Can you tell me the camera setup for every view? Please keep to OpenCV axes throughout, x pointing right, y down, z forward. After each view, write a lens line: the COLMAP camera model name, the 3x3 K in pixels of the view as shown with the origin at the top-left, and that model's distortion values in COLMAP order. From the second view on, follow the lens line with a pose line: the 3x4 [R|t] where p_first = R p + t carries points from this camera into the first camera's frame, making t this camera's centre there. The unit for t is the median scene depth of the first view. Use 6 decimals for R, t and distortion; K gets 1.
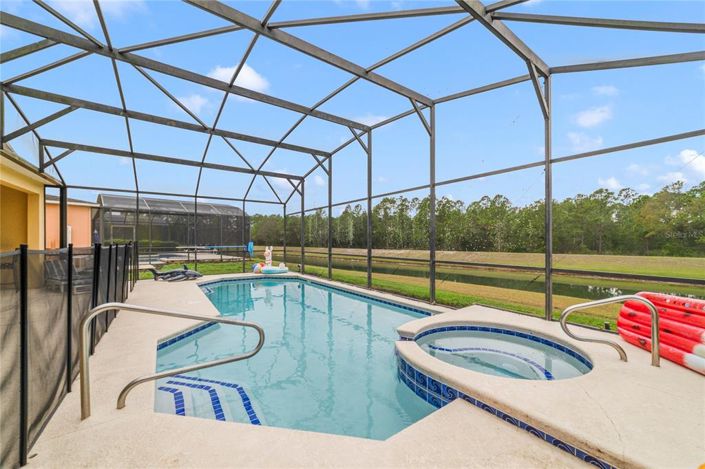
lens RADIAL K [[288.9, 0, 349.8], [0, 288.9, 242.4], [0, 0, 1]] dist [0.000983, 0.000020]
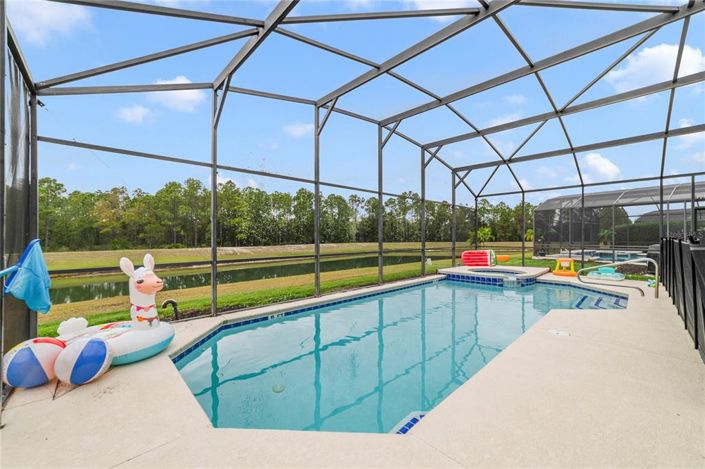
lens RADIAL K [[273.4, 0, 354.4], [0, 273.4, 234.5], [0, 0, 1]] dist [-0.020514, 0.008487]
pose [[-0.134973, 0.010610, 0.990793, -0.768213], [0.002111, 0.999943, -0.010421, -0.000440], [-0.990847, 0.000685, -0.134988, 1.093131]]
